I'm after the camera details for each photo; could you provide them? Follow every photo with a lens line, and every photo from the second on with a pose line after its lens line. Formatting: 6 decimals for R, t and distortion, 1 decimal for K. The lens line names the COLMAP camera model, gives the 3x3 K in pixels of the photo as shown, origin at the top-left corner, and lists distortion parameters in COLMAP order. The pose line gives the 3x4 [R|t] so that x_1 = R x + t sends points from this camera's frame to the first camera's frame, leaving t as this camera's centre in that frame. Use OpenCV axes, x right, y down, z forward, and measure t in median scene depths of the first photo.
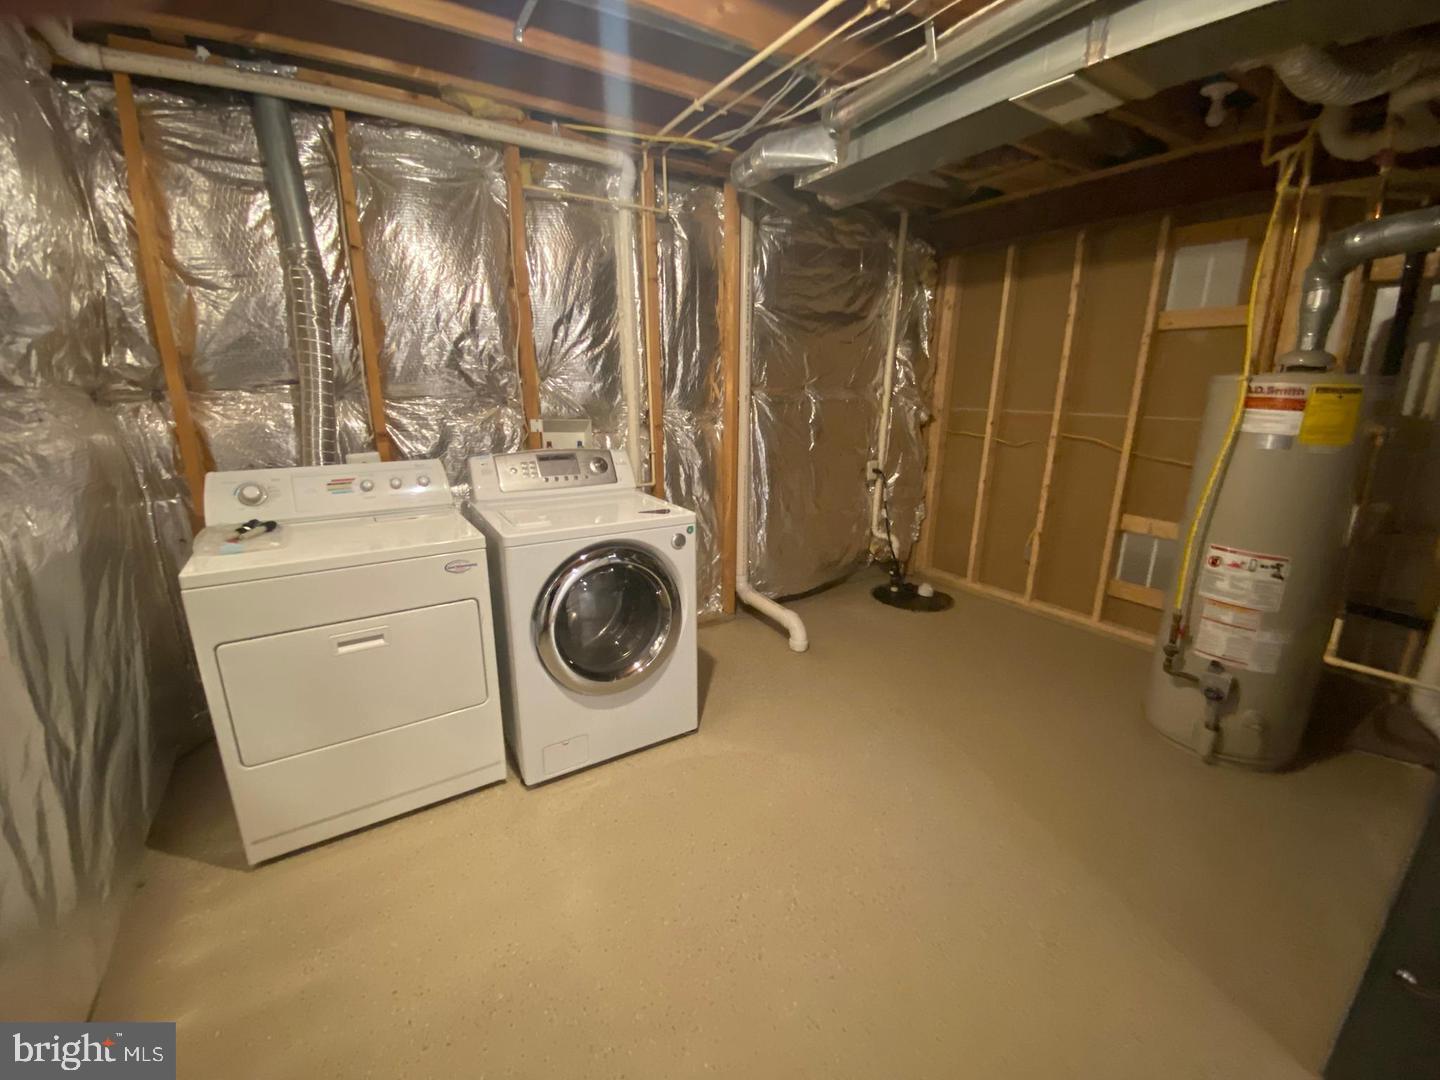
lens RADIAL K [[575.5, 0, 713.5], [0, 575.5, 537.4], [0, 0, 1]] dist [-0.019151, -0.003567]
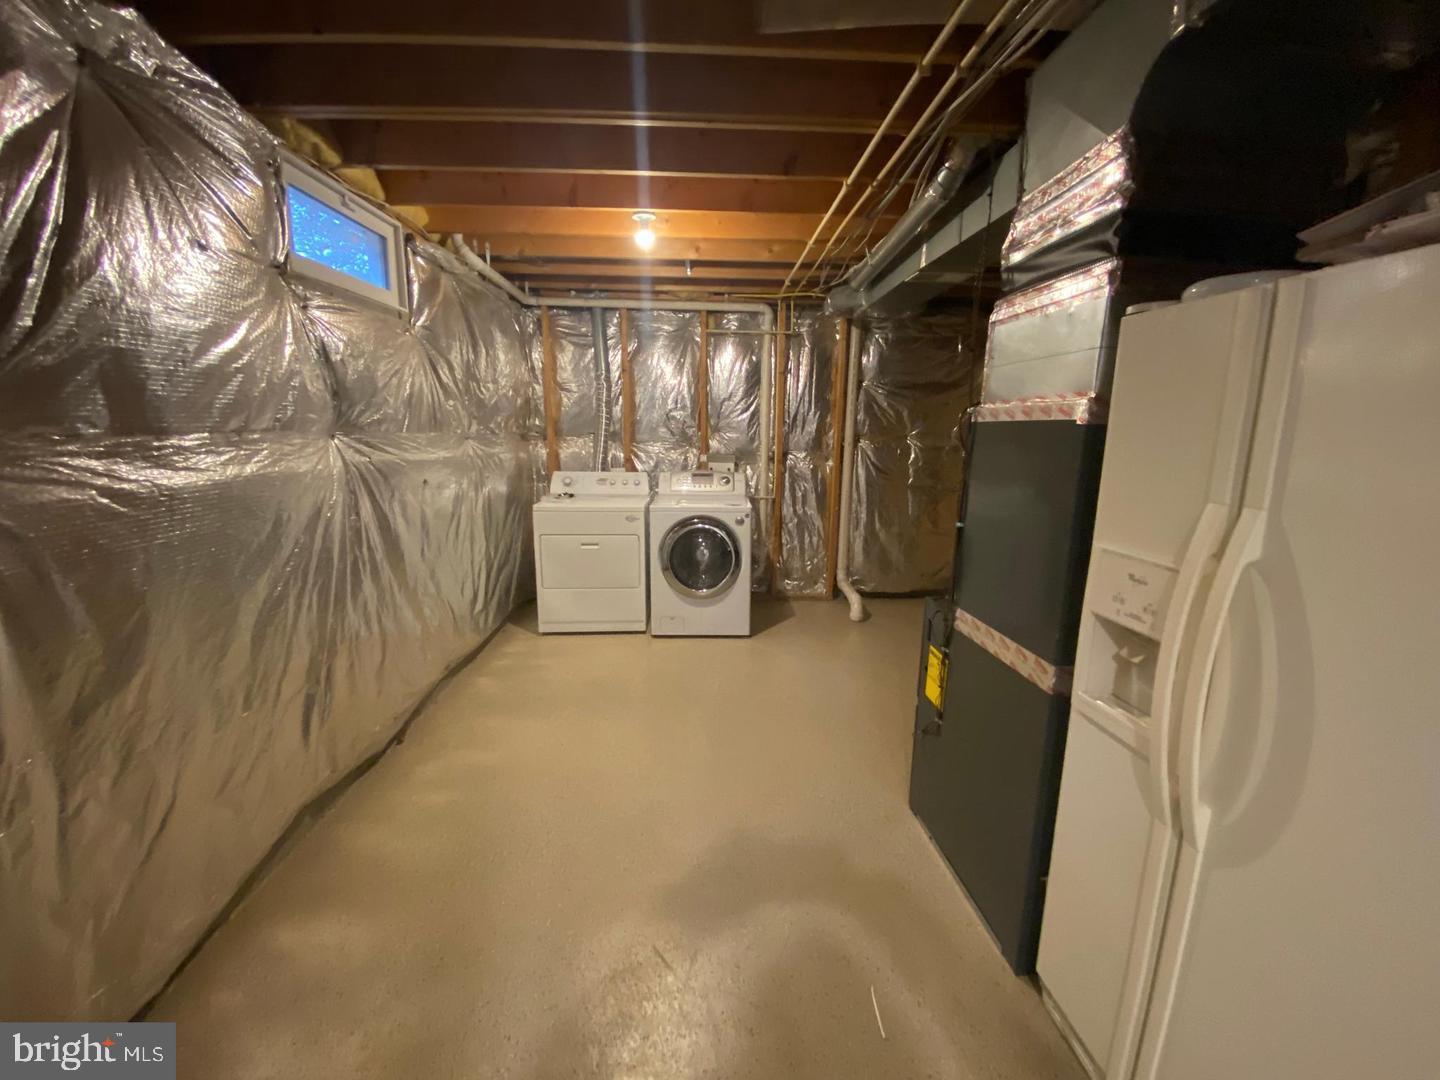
lens RADIAL K [[575.5, 0, 732.2], [0, 575.5, 543.5], [0, 0, 1]] dist [-0.019151, -0.003567]
pose [[0.865262, 0.100433, -0.491156, 0.842362], [-0.133255, 0.990559, -0.032200, 0.143936], [0.483285, 0.093310, 0.870476, -0.610457]]
